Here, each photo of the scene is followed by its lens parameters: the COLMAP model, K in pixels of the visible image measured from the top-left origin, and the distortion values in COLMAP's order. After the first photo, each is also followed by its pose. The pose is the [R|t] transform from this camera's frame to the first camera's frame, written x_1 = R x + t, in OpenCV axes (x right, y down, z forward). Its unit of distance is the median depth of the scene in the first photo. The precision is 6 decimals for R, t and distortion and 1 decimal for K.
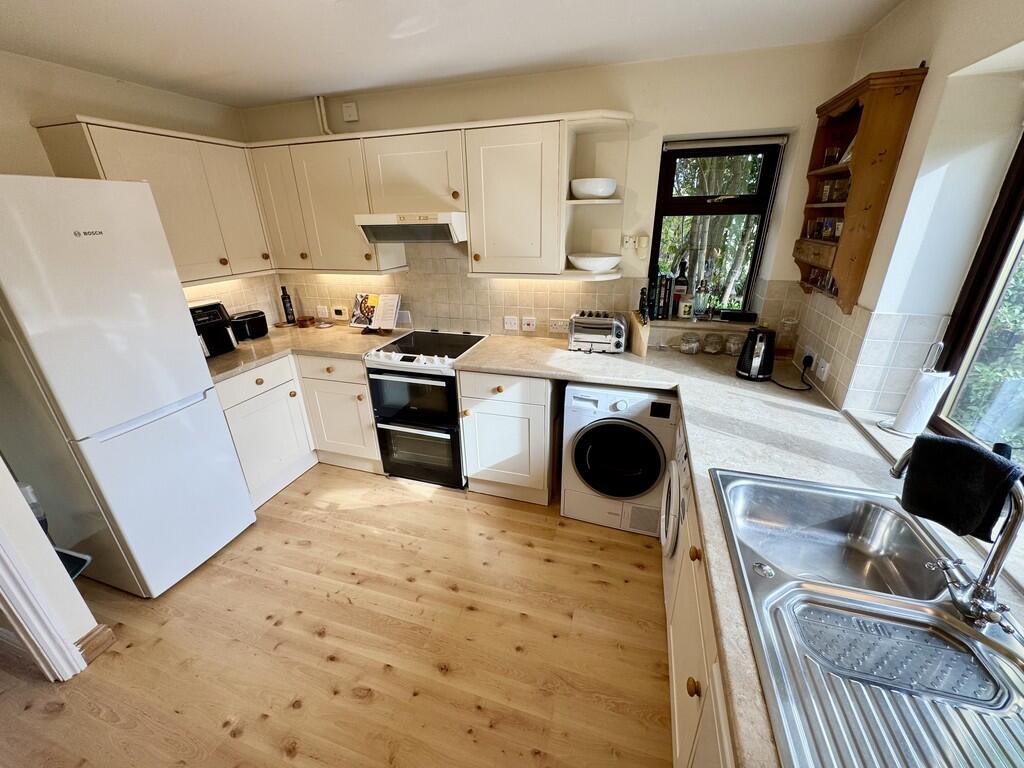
lens RADIAL K [[408.0, 0, 511.0], [0, 408.0, 385.1], [0, 0, 1]] dist [-0.002628, 0.000317]
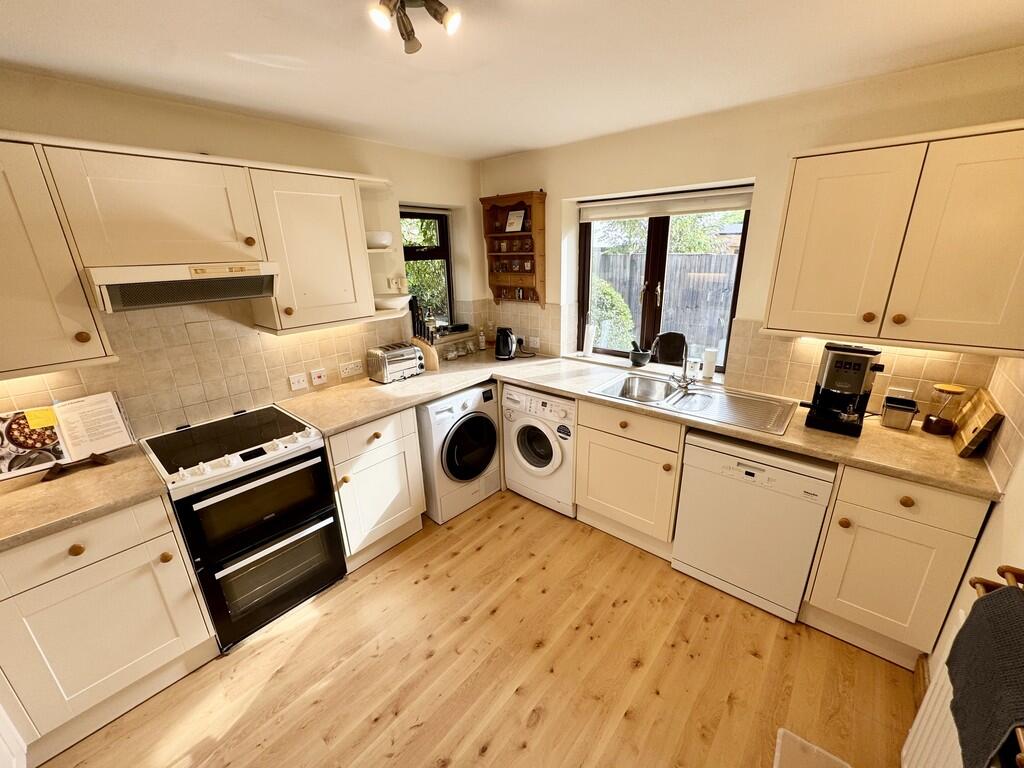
lens RADIAL K [[408.0, 0, 512.1], [0, 408.0, 385.3], [0, 0, 1]] dist [-0.002628, 0.000317]
pose [[0.393631, -0.282467, 0.874795, -0.697066], [0.367499, 0.920623, 0.131902, -0.106921], [-0.842615, 0.269565, 0.466192, 0.235830]]
